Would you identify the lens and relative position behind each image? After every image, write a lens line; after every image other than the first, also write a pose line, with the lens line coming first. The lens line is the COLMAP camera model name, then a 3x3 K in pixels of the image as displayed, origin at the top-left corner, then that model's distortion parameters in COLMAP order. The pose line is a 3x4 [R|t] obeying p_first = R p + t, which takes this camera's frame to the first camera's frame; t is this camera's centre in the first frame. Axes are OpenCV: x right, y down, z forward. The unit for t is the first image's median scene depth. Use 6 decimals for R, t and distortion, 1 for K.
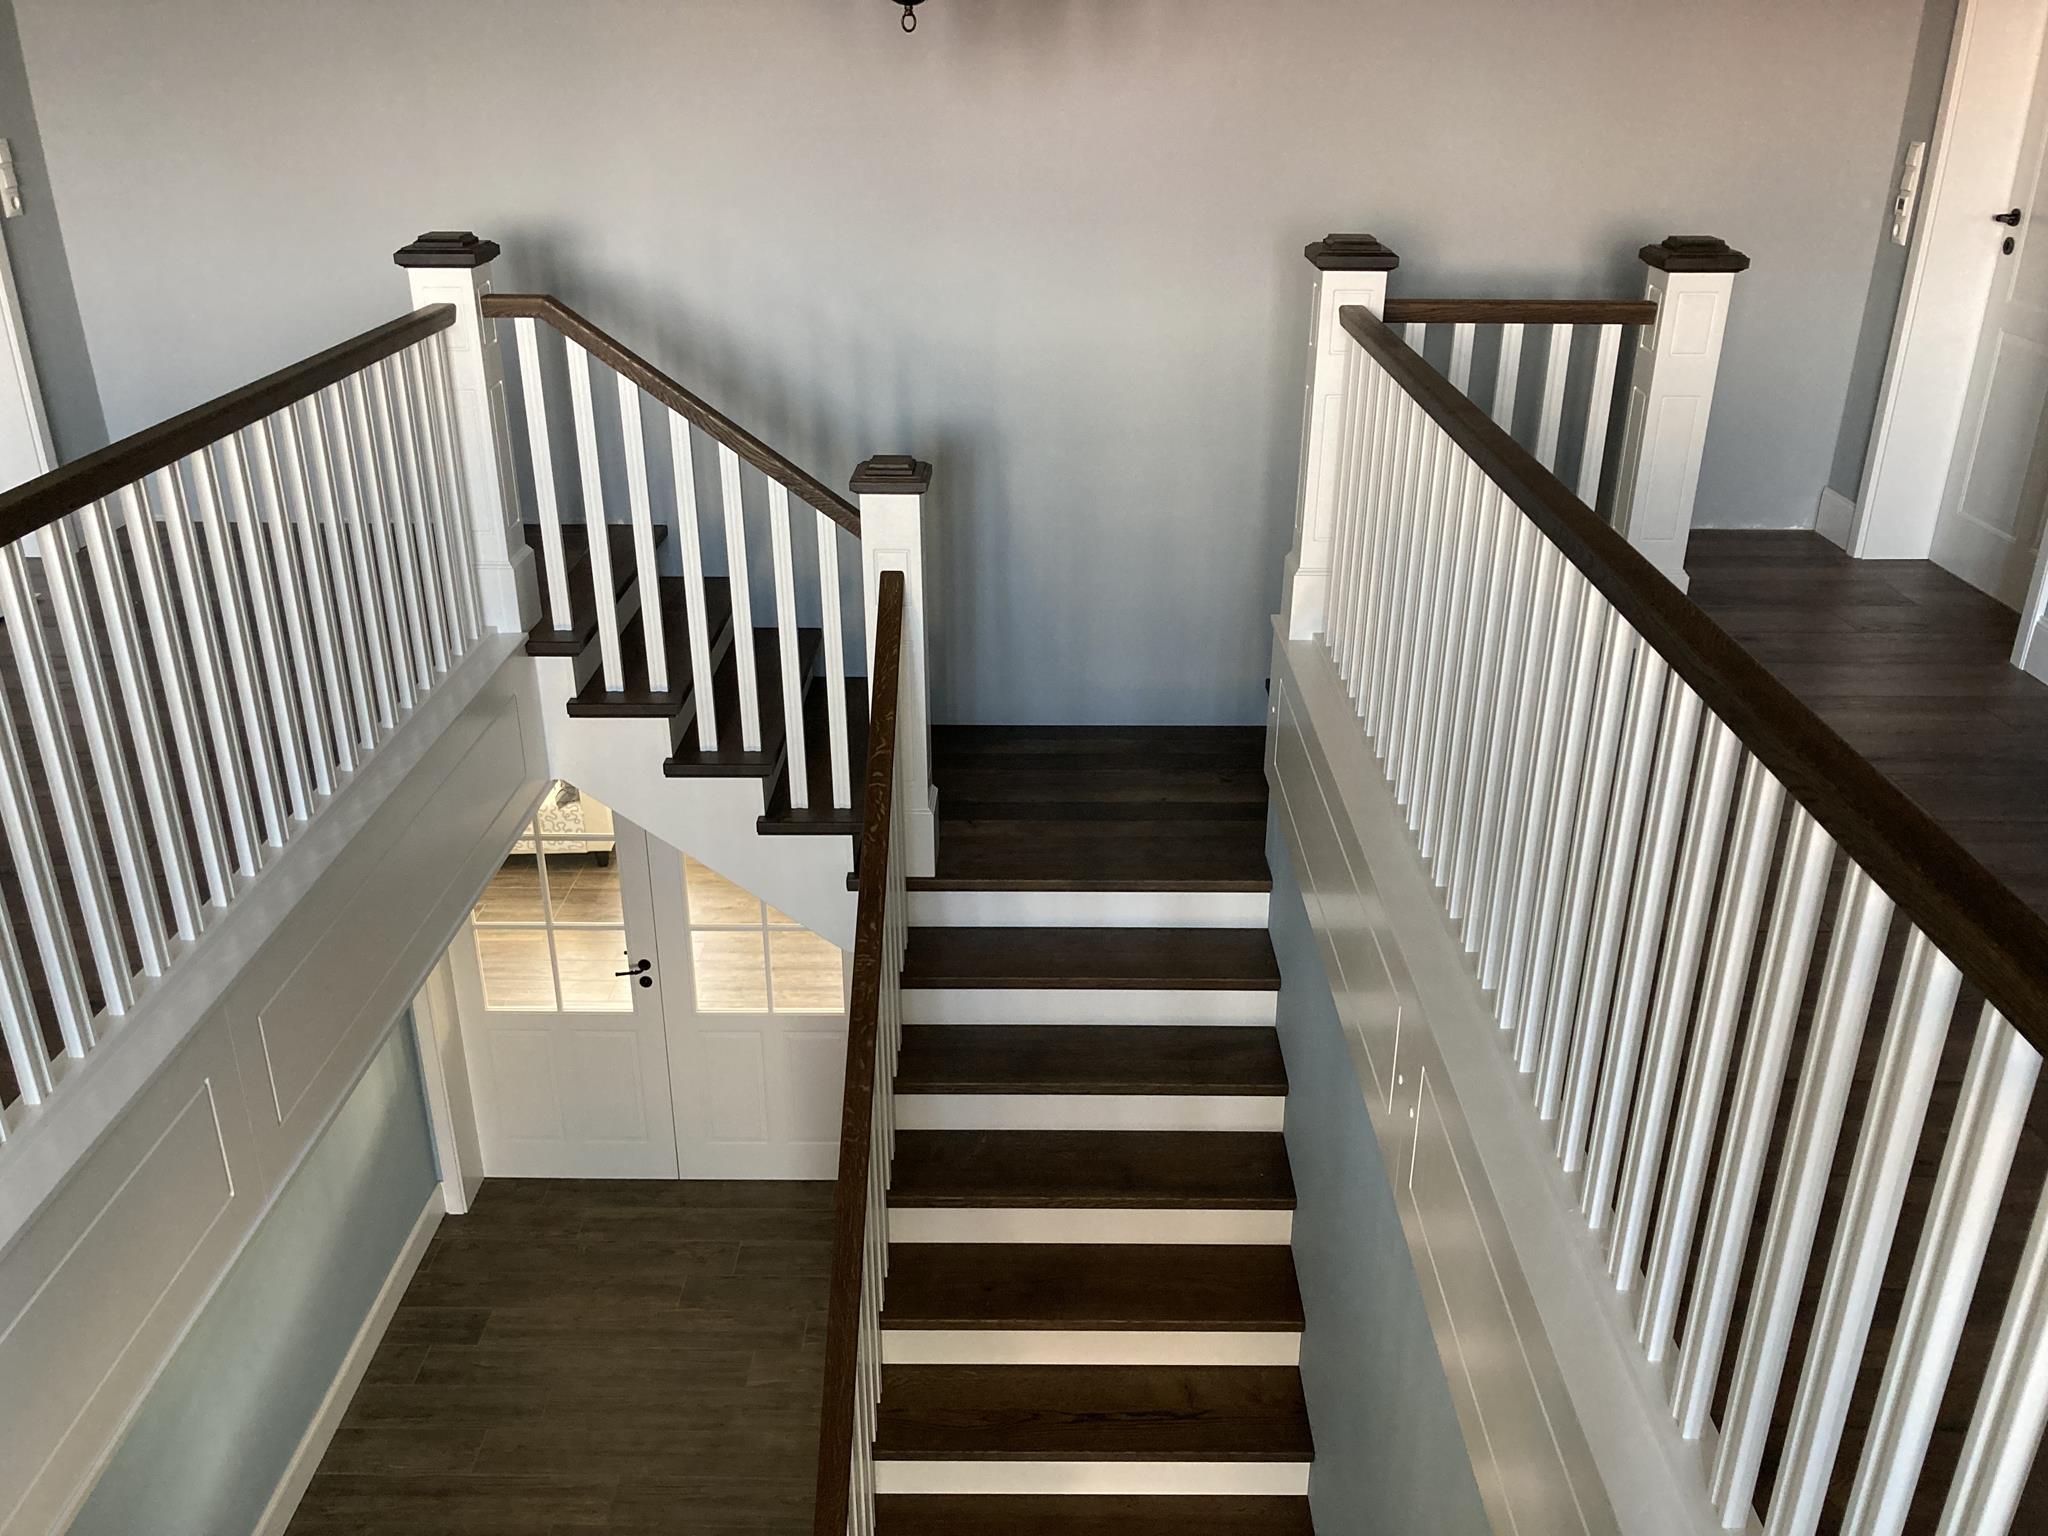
lens RADIAL K [[1681.8, 0, 1037.0], [0, 1681.8, 797.9], [0, 0, 1]] dist [0.029286, -0.025366]
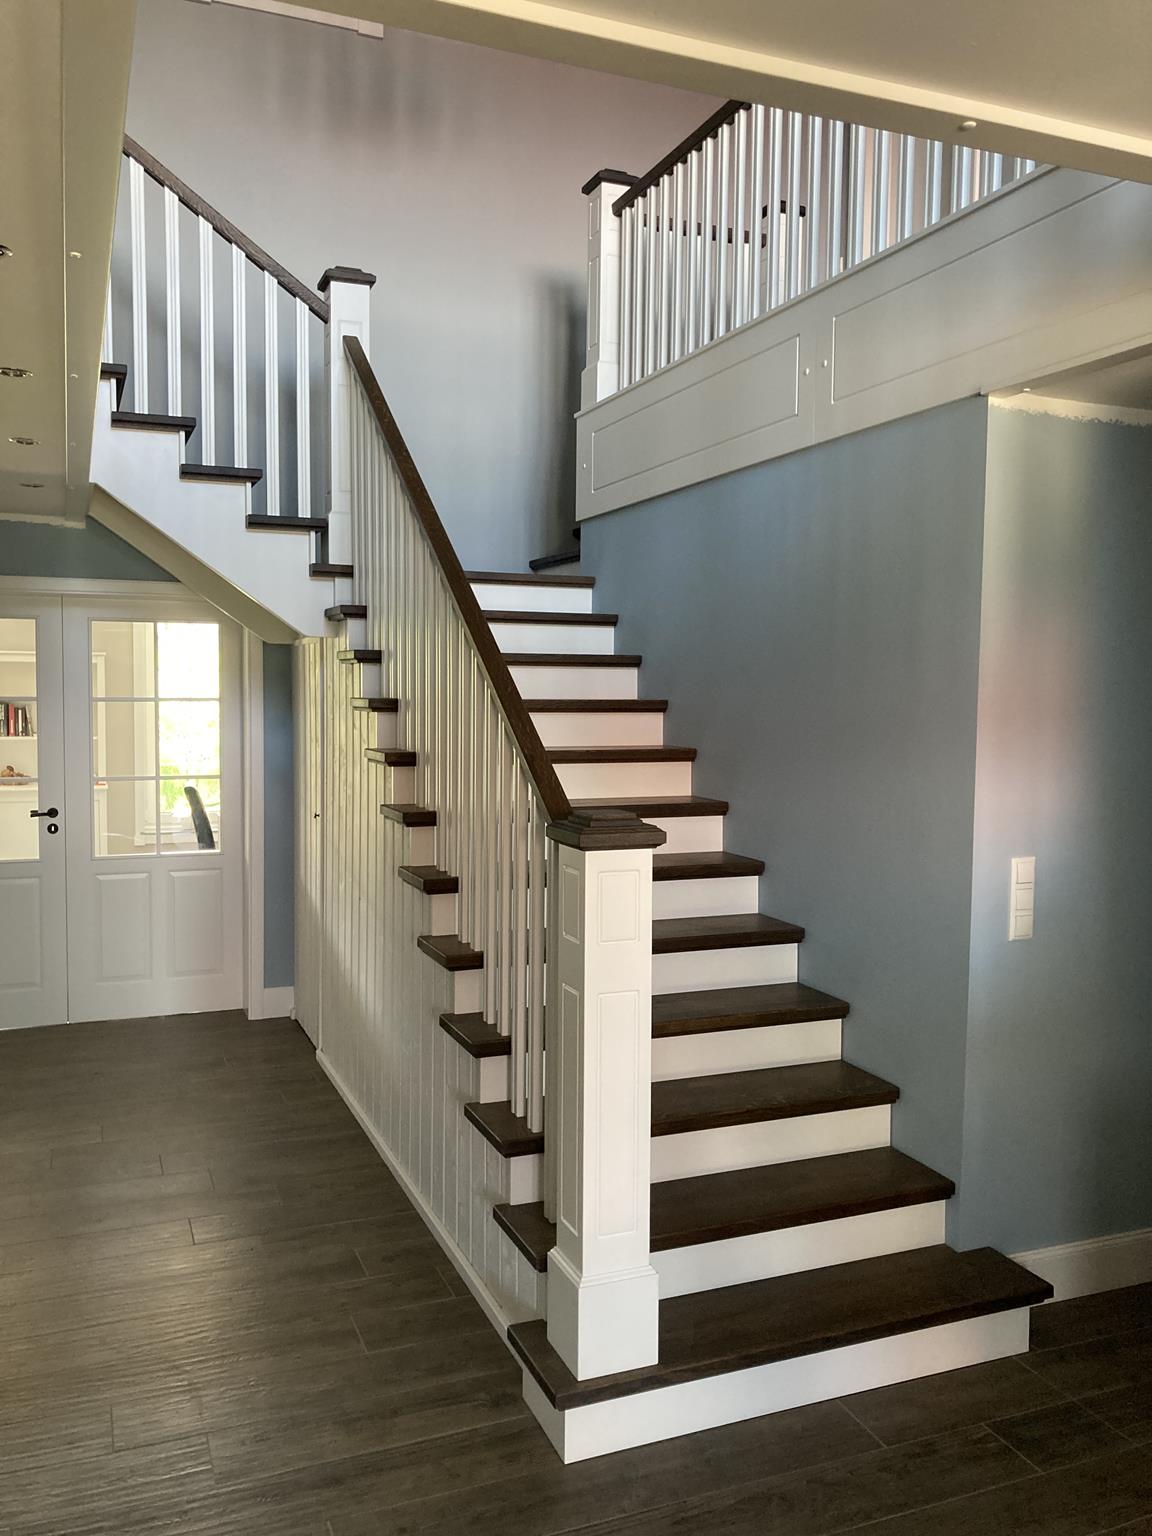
lens RADIAL K [[1261.4, 0, 574.7], [0, 1261.4, 763.1], [0, 0, 1]] dist [0.029286, -0.025366]
pose [[0.925385, -0.020656, 0.378465, -0.342623], [0.155508, 0.931295, -0.329405, 0.642216], [-0.345658, 0.363681, 0.865018, 0.074964]]
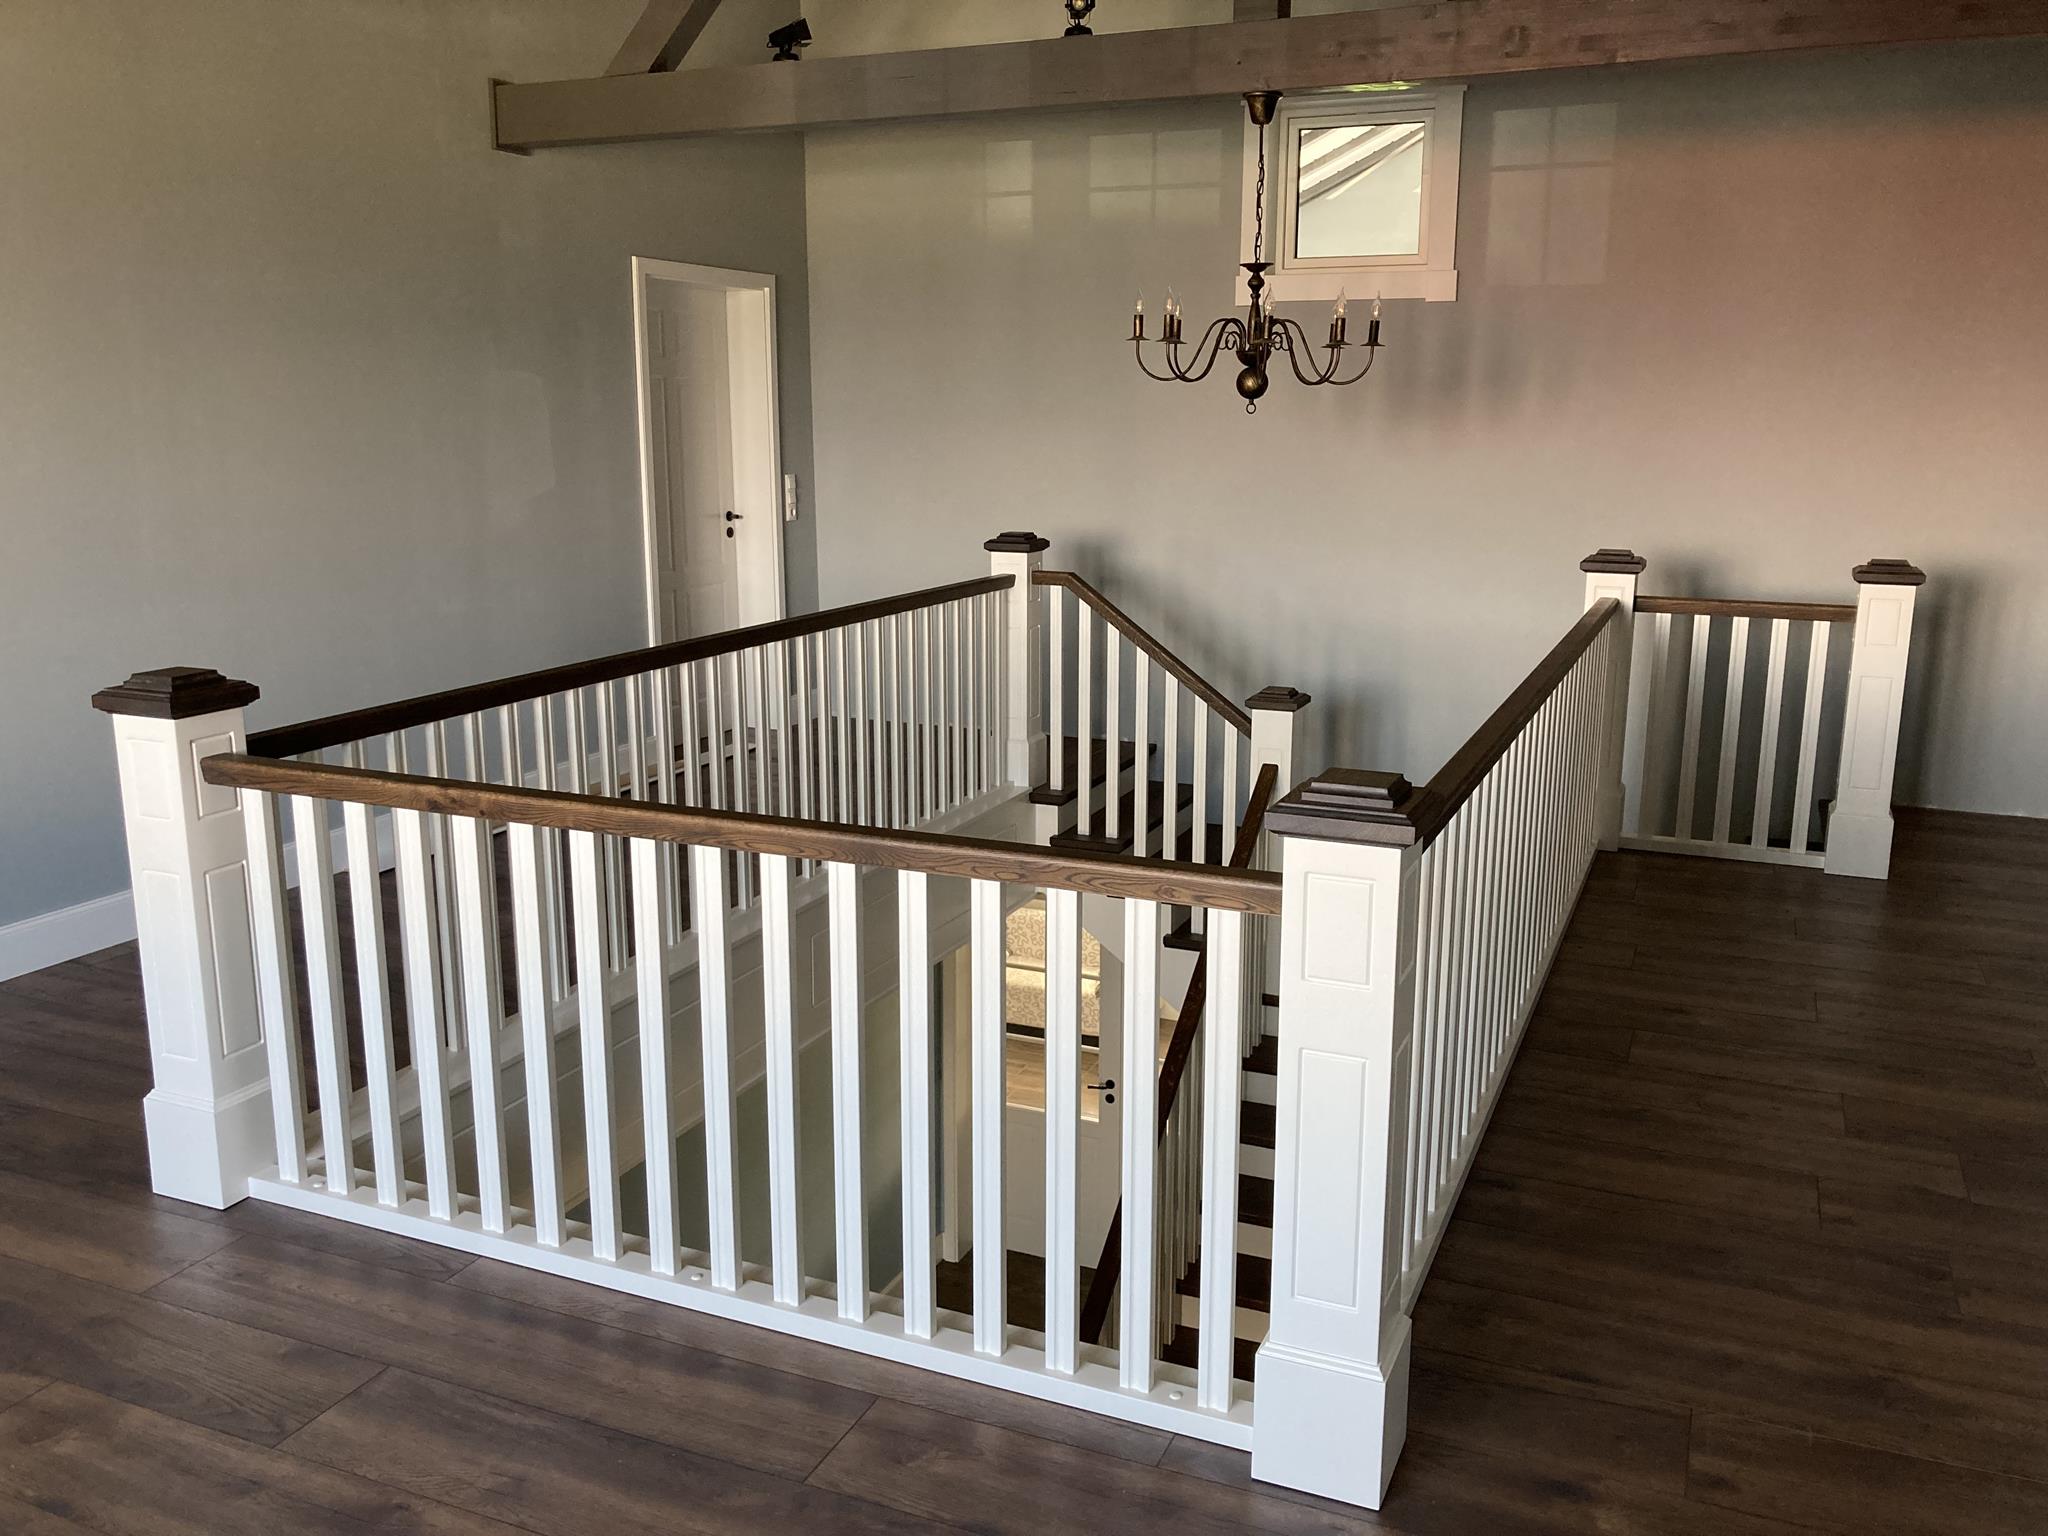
lens RADIAL K [[1681.8, 0, 1032.6], [0, 1681.8, 795.2], [0, 0, 1]] dist [0.029286, -0.025366]
pose [[0.920832, 0.086426, -0.380262, 0.276846], [-0.161826, 0.971894, -0.170982, 0.169676], [0.354797, 0.218982, 0.908937, -0.369976]]
